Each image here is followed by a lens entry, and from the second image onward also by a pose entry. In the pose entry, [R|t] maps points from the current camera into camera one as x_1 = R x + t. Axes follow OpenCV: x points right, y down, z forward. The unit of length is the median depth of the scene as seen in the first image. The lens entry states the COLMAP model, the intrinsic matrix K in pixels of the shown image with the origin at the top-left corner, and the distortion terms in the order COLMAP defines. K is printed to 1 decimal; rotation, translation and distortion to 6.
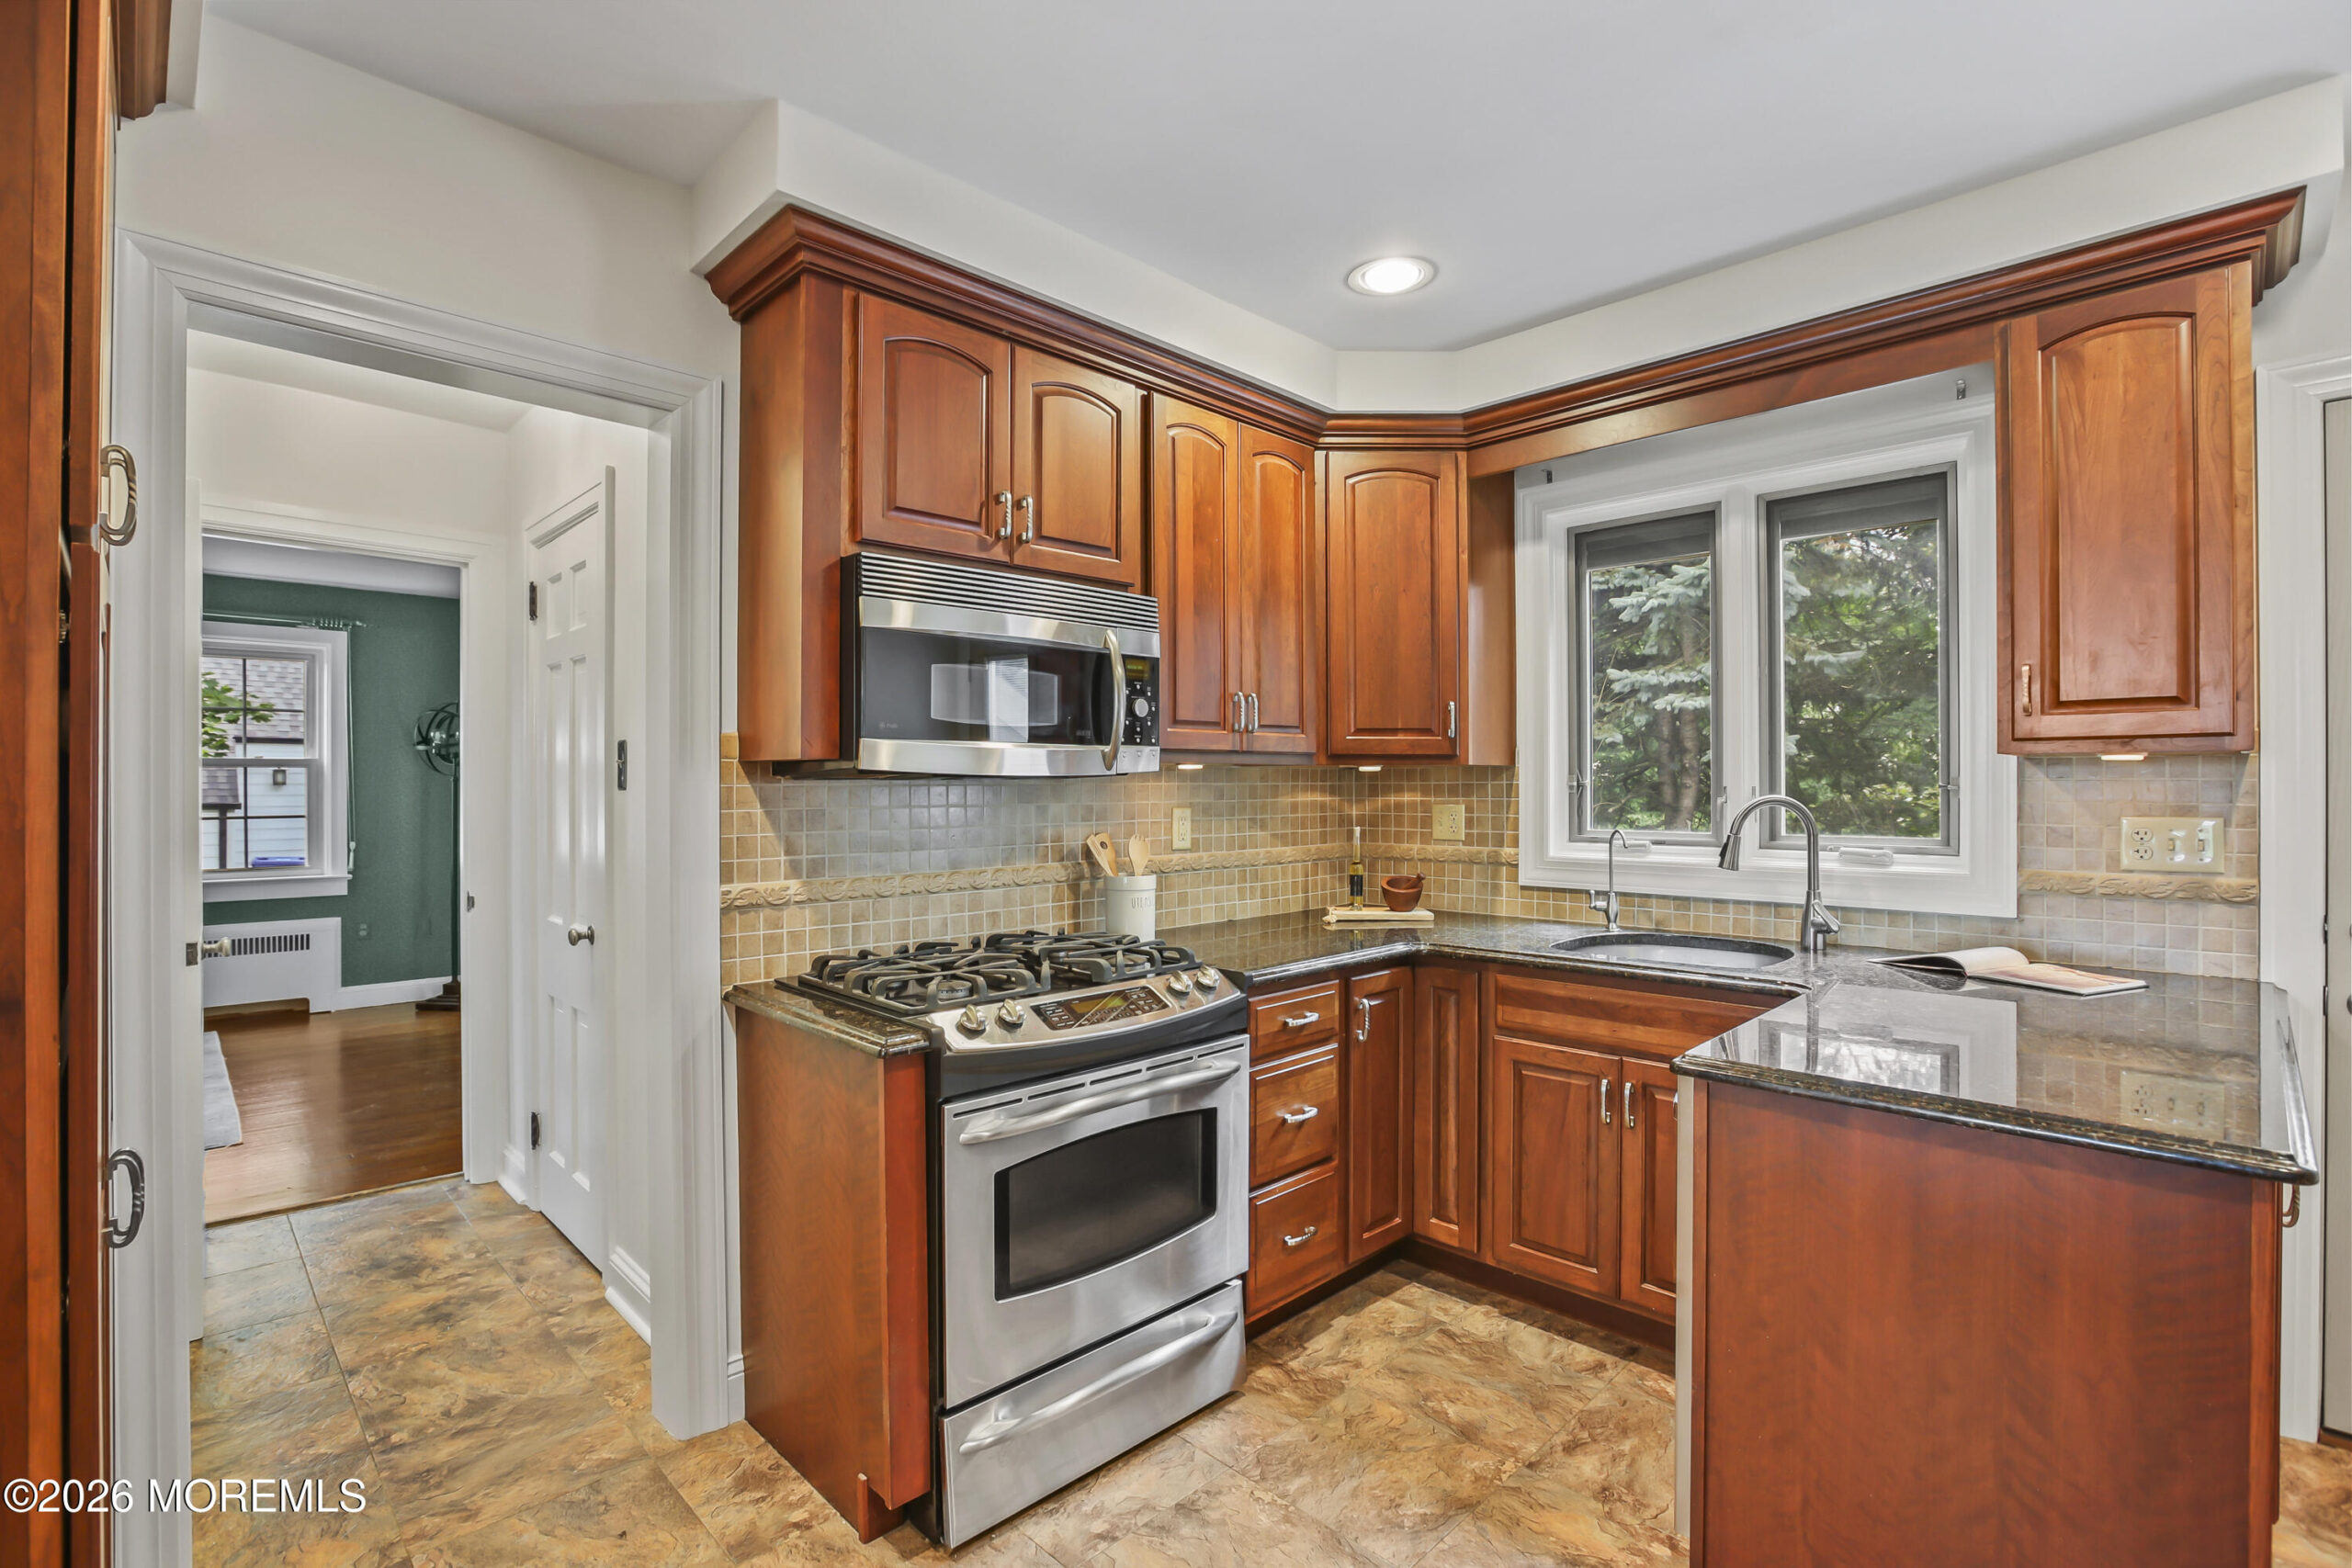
lens RADIAL K [[1083.8, 0, 1182.3], [0, 1083.8, 785.3], [0, 0, 1]] dist [-0.048726, 0.016343]
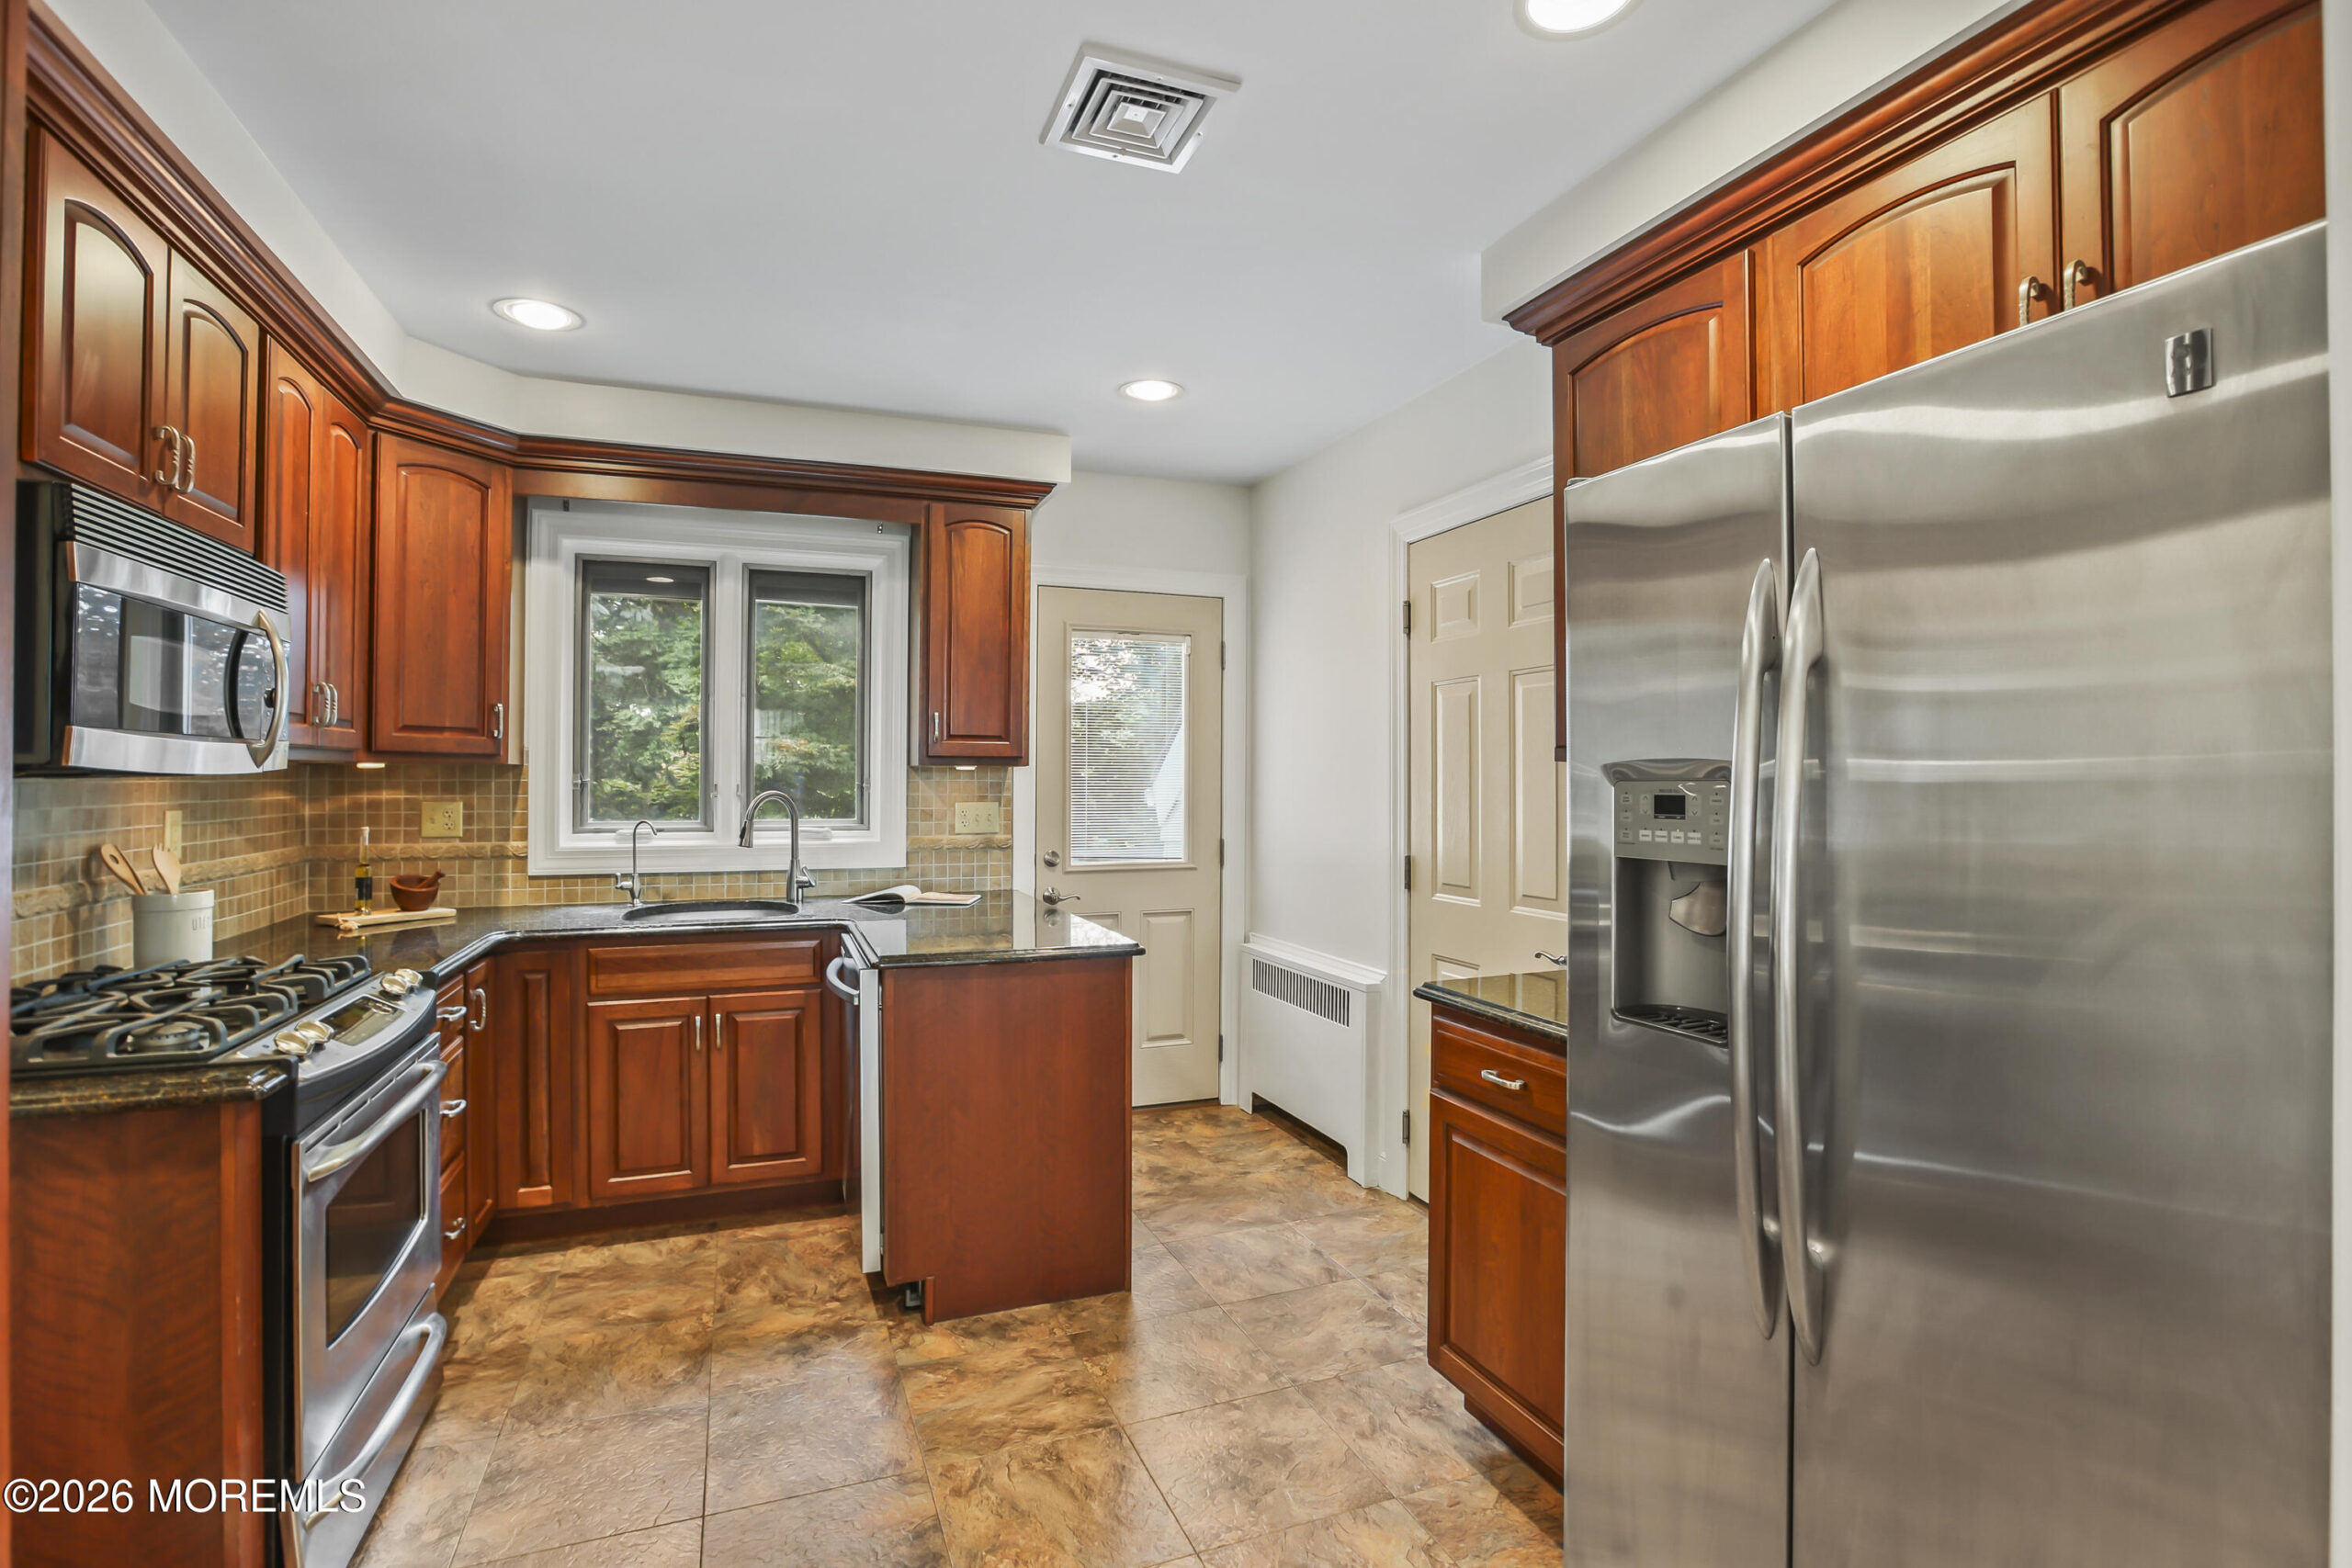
lens RADIAL K [[1083.8, 0, 1156.9], [0, 1083.8, 774.2], [0, 0, 1]] dist [-0.048726, 0.016343]
pose [[0.405620, 0.007001, 0.914015, -0.513396], [-0.003477, 0.999975, -0.006117, -0.005561], [-0.914035, -0.000697, 0.405635, -0.010109]]
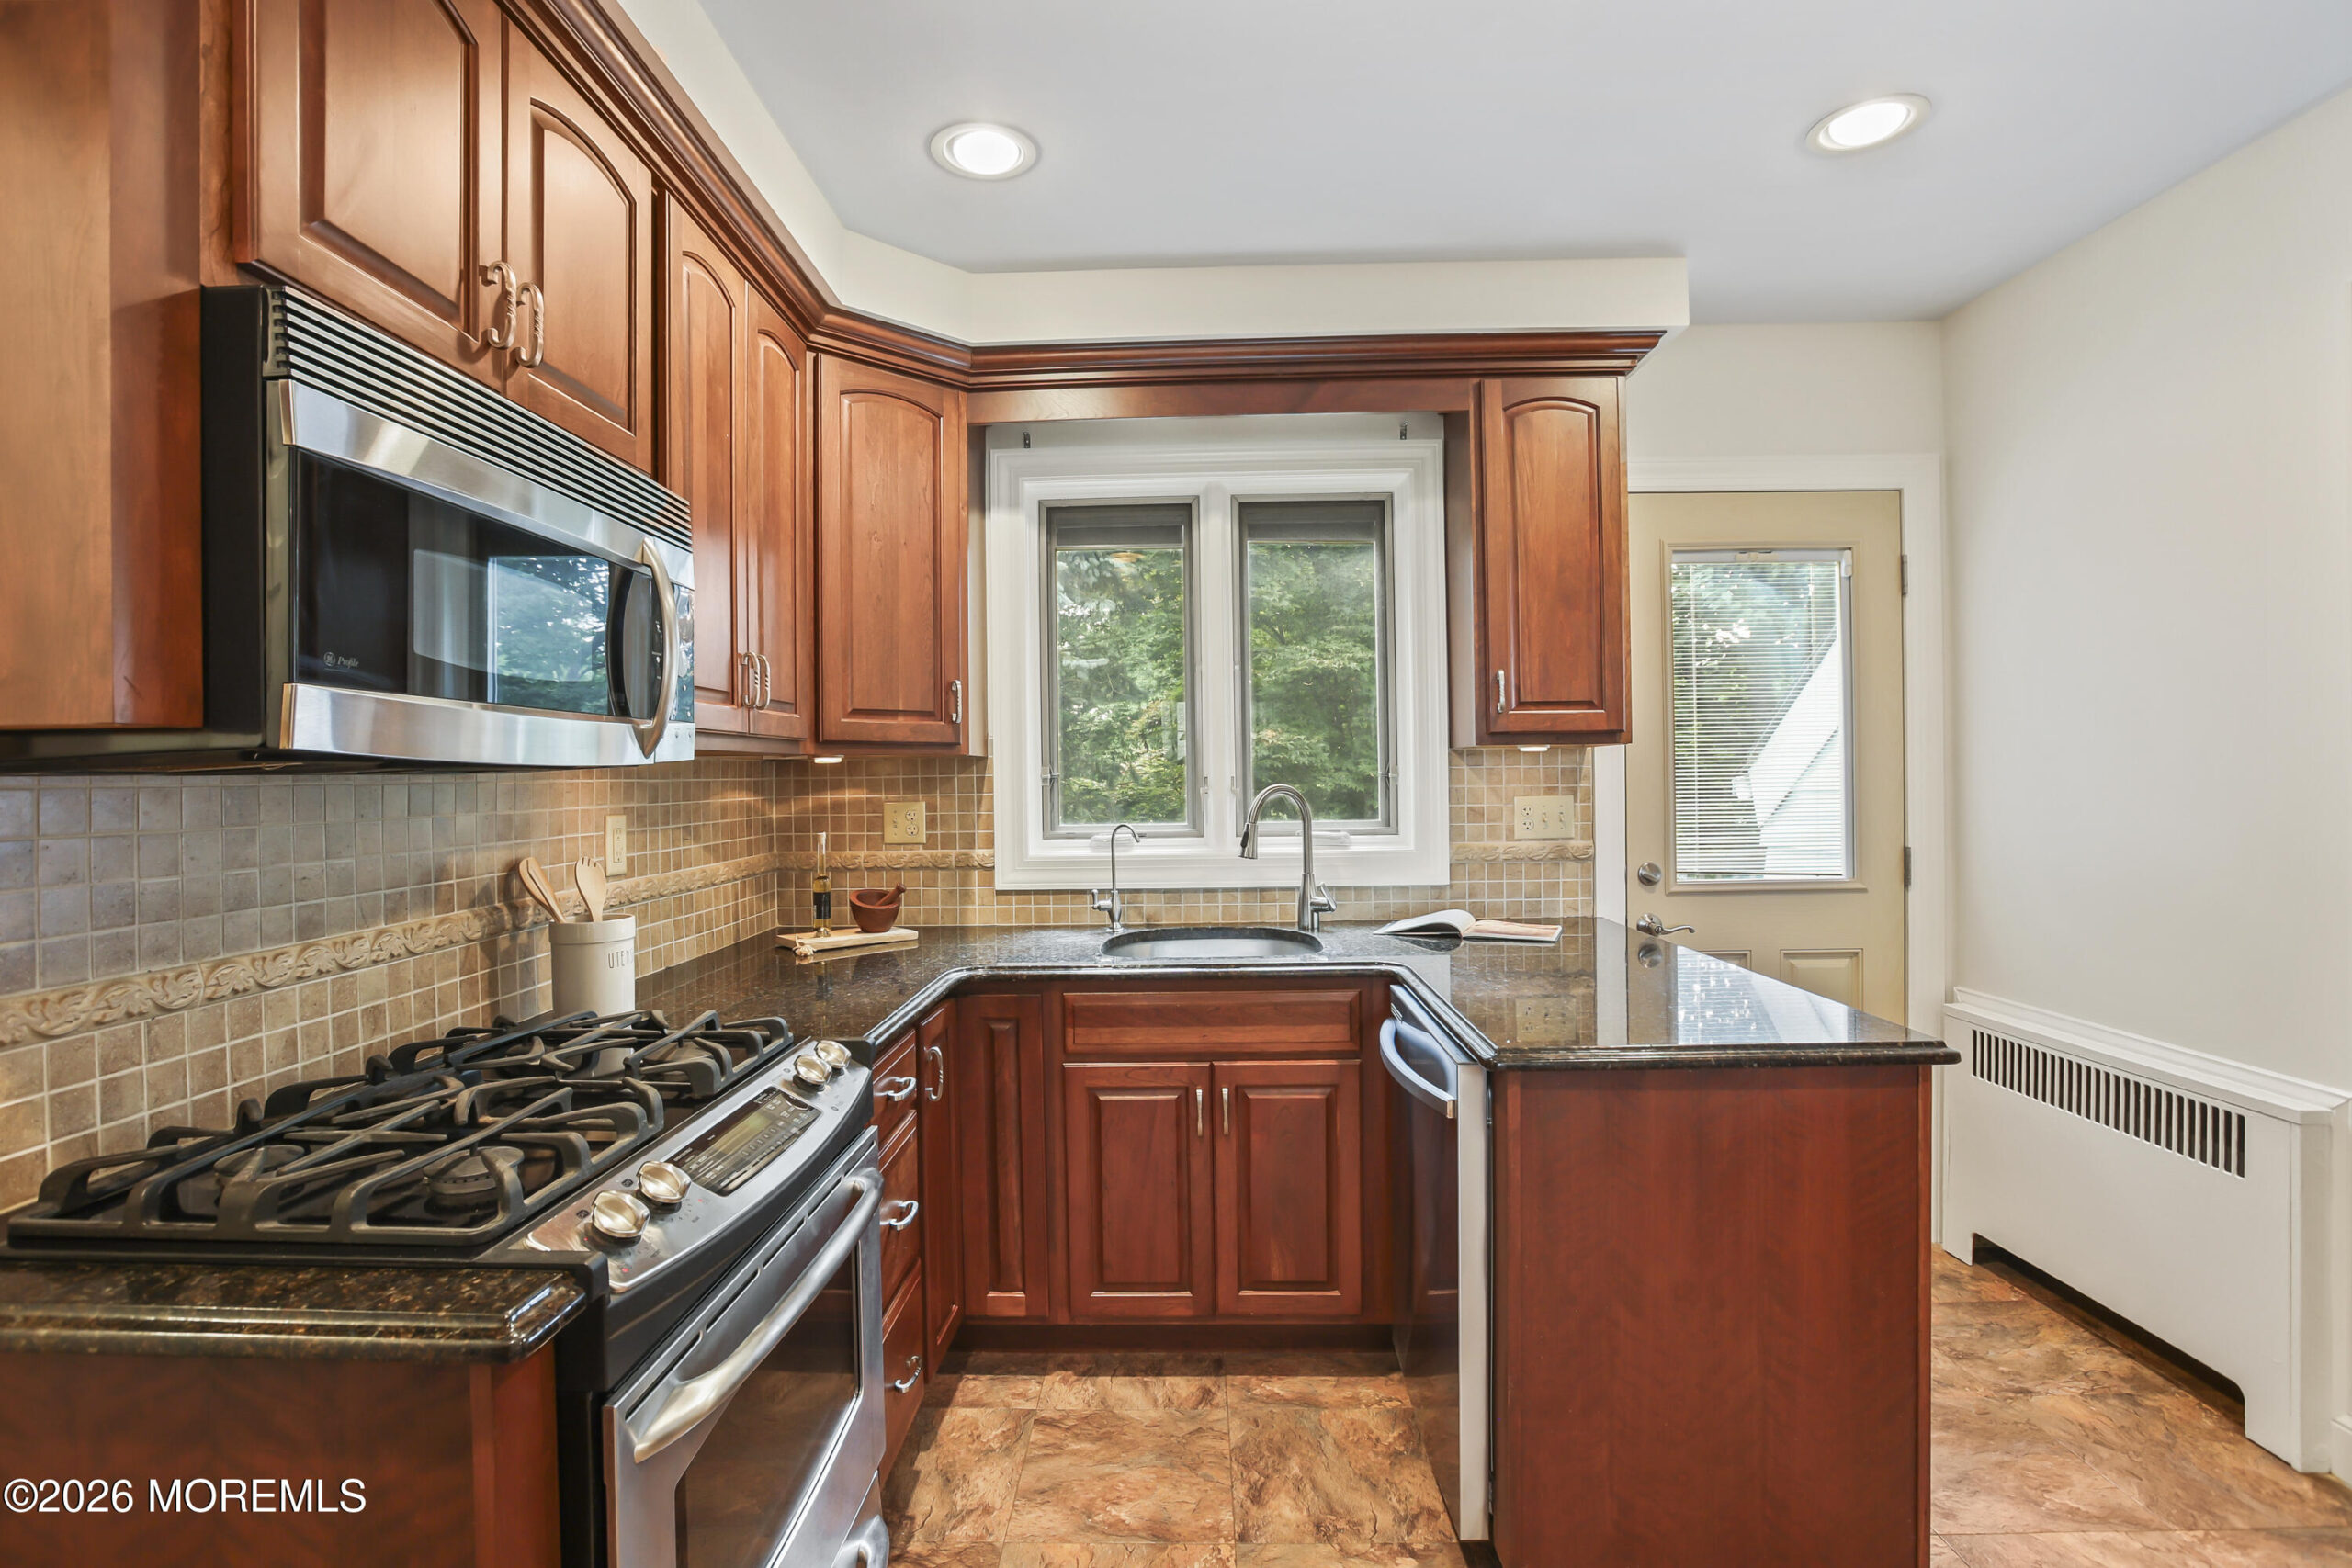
lens RADIAL K [[1083.8, 0, 1154.1], [0, 1083.8, 782.1], [0, 0, 1]] dist [-0.048726, 0.016343]
pose [[0.728868, -0.011947, 0.684550, -0.261056], [0.013630, 0.999903, 0.002938, 0.002481], [-0.684518, 0.007189, 0.728960, 0.315638]]
